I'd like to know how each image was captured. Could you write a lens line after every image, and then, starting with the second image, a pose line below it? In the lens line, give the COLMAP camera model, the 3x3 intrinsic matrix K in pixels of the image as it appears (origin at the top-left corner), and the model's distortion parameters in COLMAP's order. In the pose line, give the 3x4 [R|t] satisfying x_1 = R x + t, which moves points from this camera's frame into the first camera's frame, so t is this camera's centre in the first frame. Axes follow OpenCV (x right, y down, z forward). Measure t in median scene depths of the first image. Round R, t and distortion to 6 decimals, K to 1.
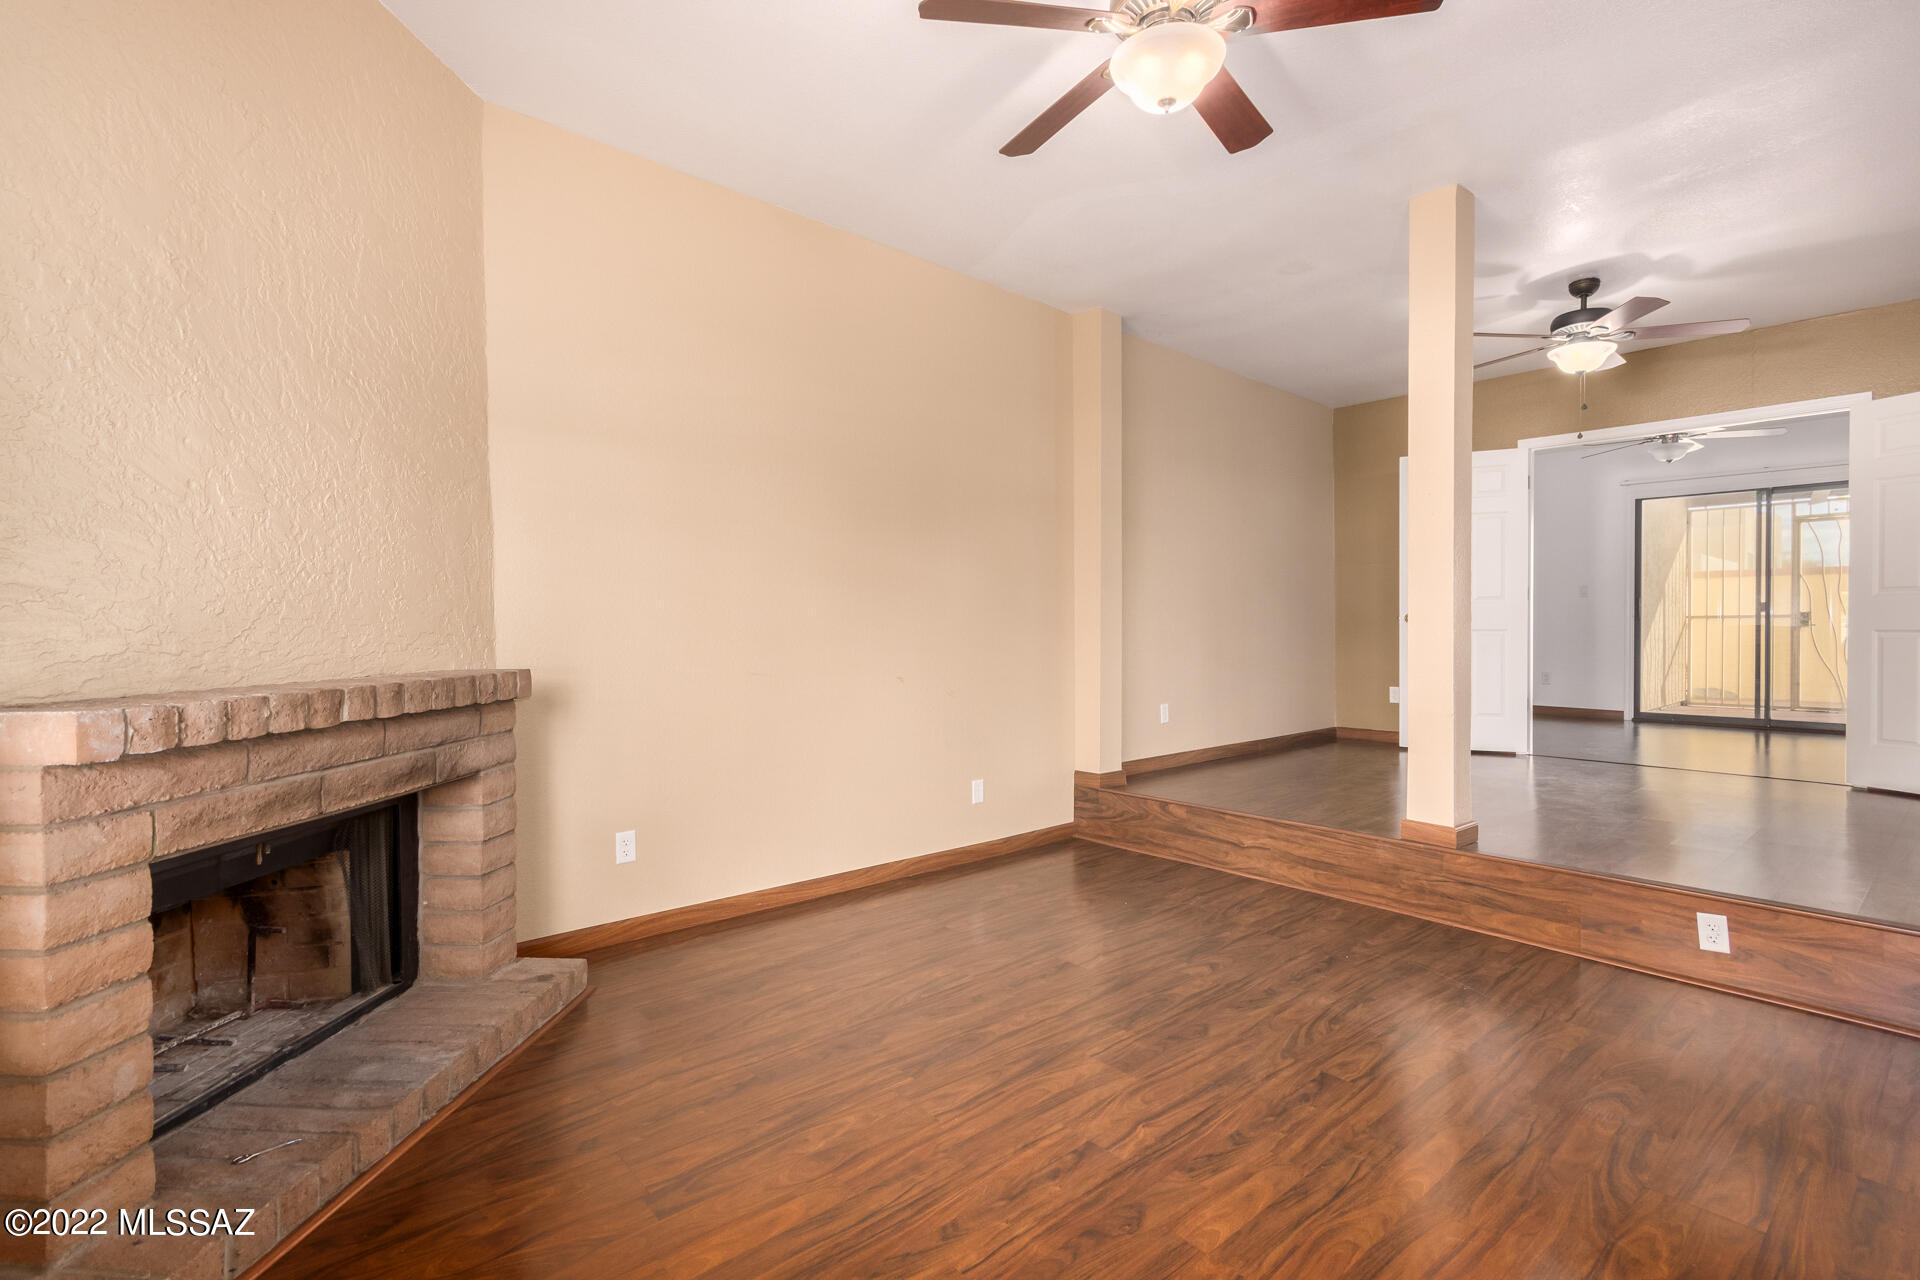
lens RADIAL K [[903.1, 0, 950.1], [0, 903.1, 639.5], [0, 0, 1]] dist [-0.012024, -0.000224]
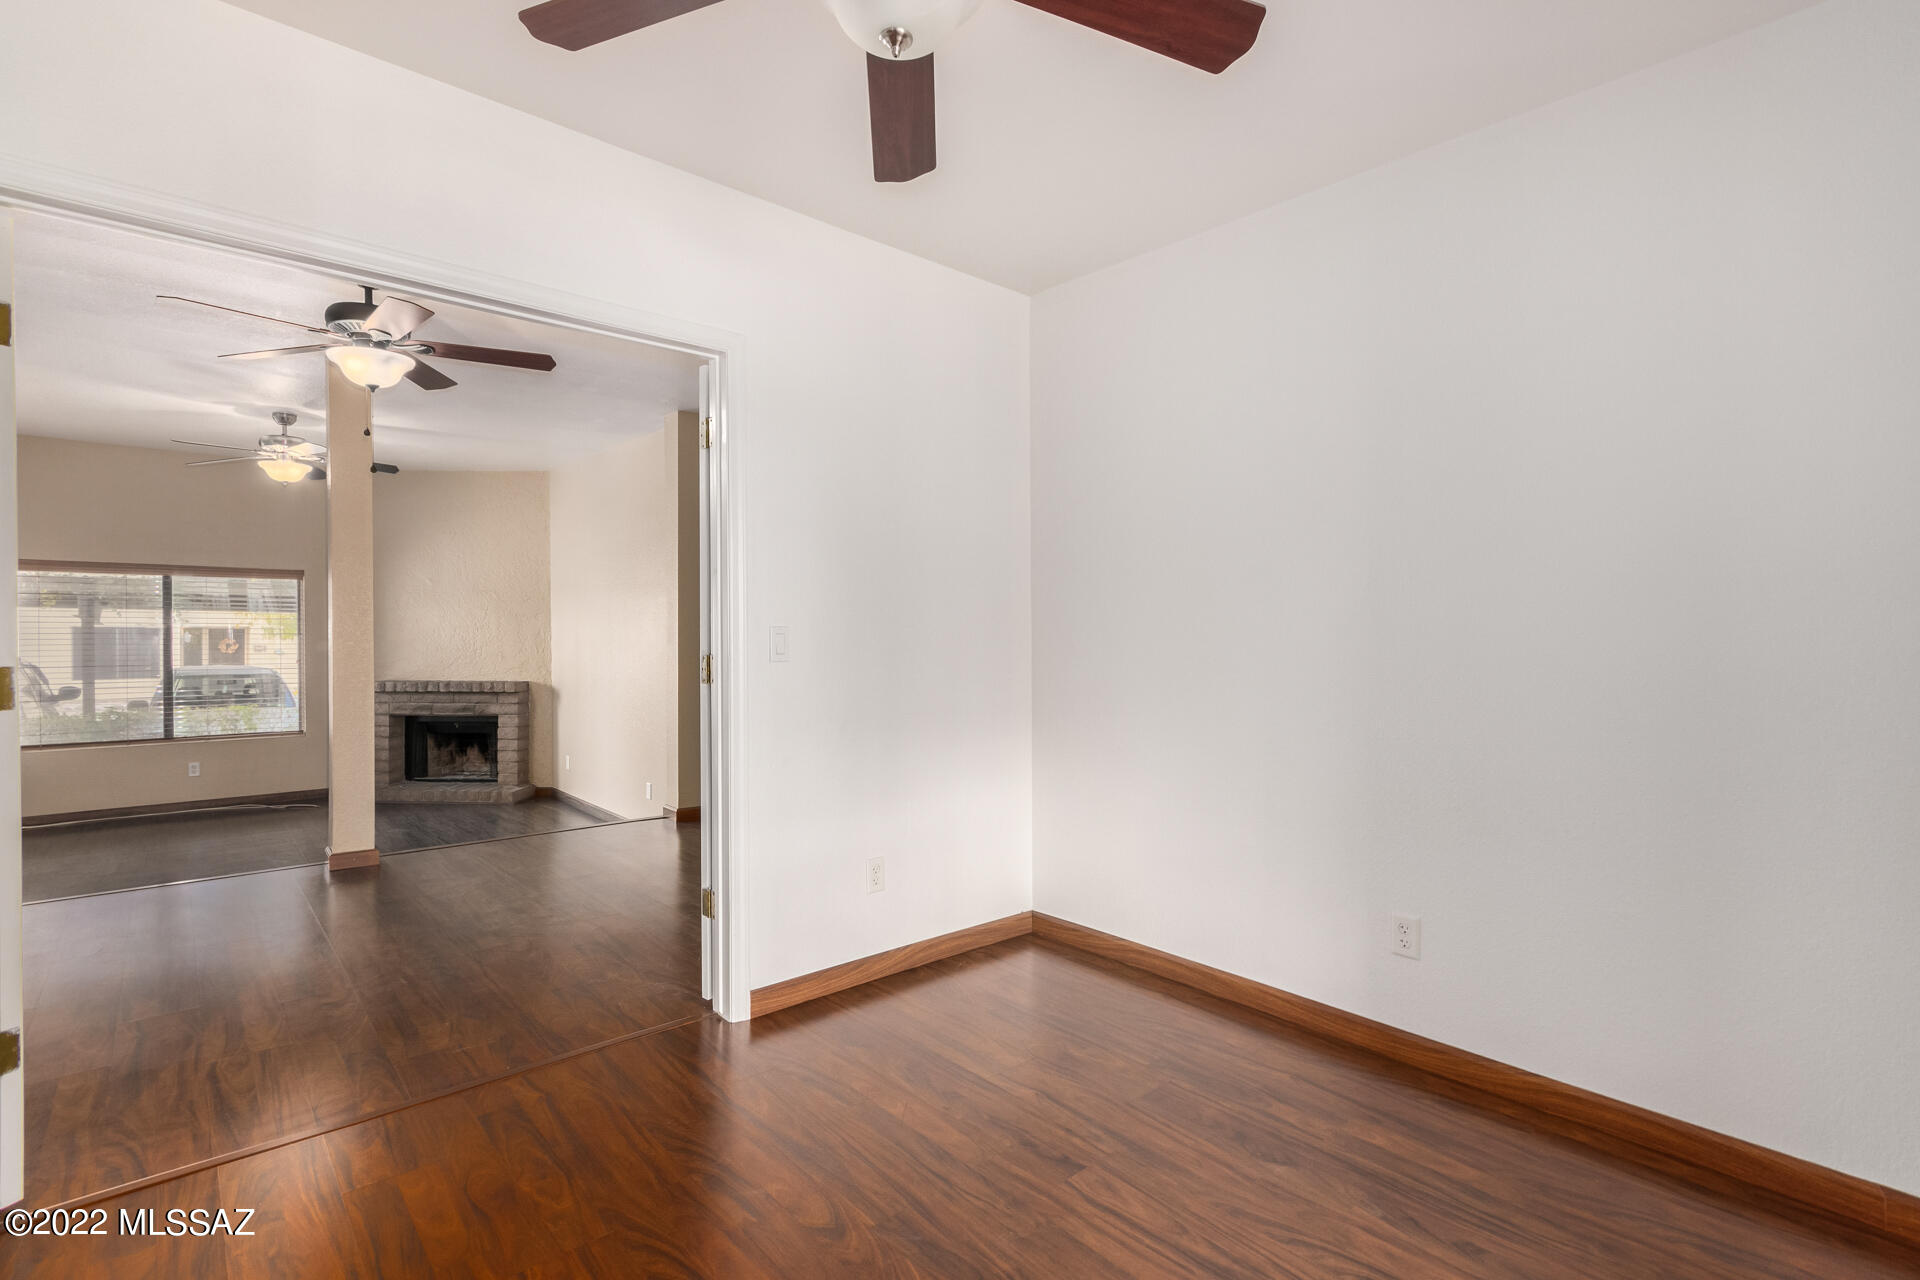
lens RADIAL K [[903.1, 0, 950.1], [0, 903.1, 639.5], [0, 0, 1]] dist [-0.012024, -0.000224]
pose [[0.013448, 0.009432, -0.999865, 3.261627], [-0.018127, 0.999793, 0.009188, -0.208272], [0.999745, 0.018001, 0.013616, 3.221481]]
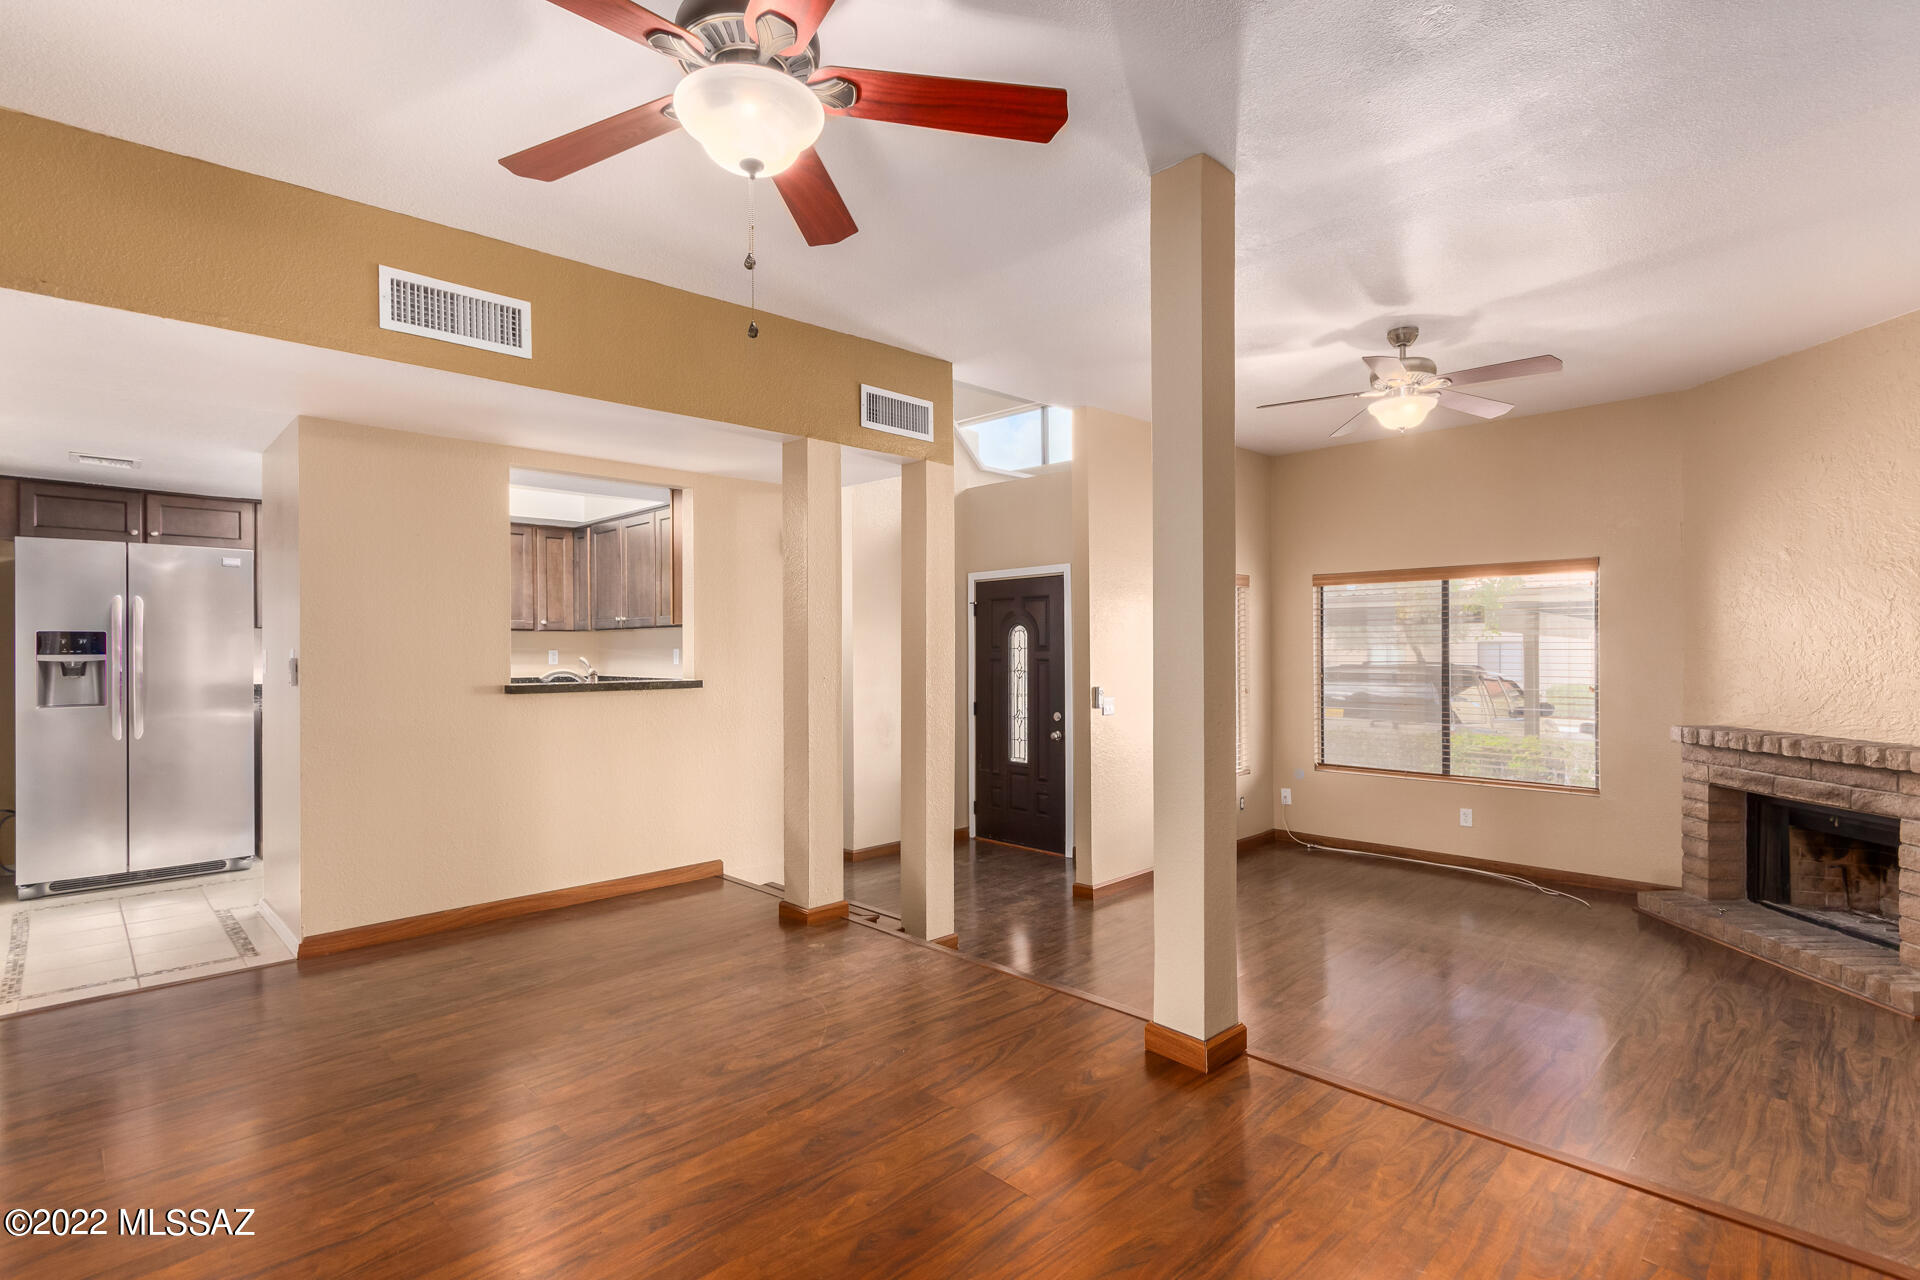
lens RADIAL K [[903.1, 0, 950.1], [0, 903.1, 639.5], [0, 0, 1]] dist [-0.012024, -0.000224]
pose [[-0.998660, 0.006221, -0.051372, 1.392516], [0.005848, 0.999955, 0.007409, -0.206069], [0.051415, 0.007098, -0.998652, 3.067055]]
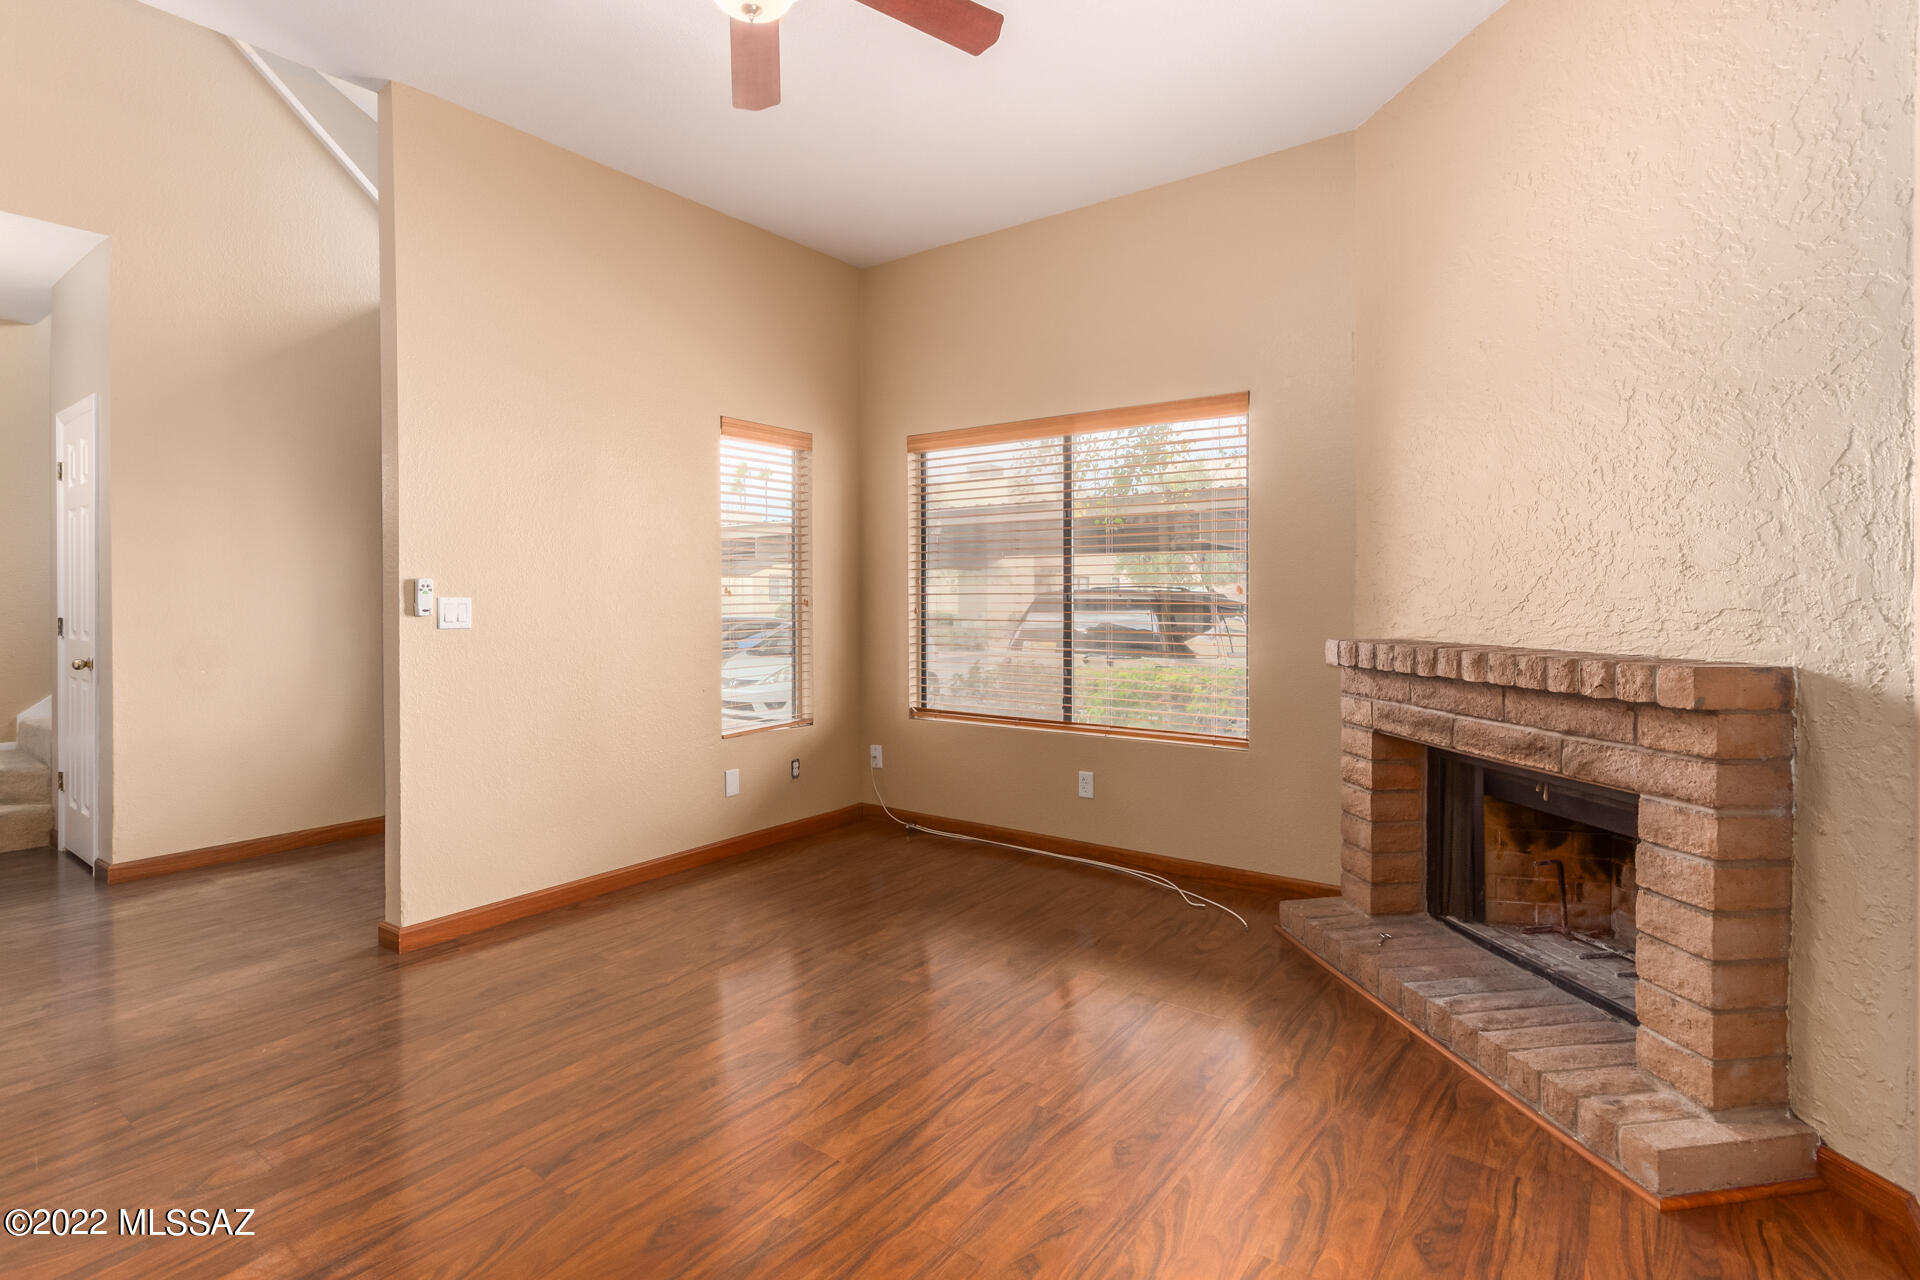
lens RADIAL K [[916.7, 0, 957.7], [0, 916.7, 595.2], [0, 0, 1]] dist [-0.001747, -0.001023]
pose [[-0.975167, 0.001972, -0.221461, 0.272205], [-0.001262, 0.999895, 0.014463, -0.039316], [0.221466, 0.014384, -0.975062, 2.129701]]
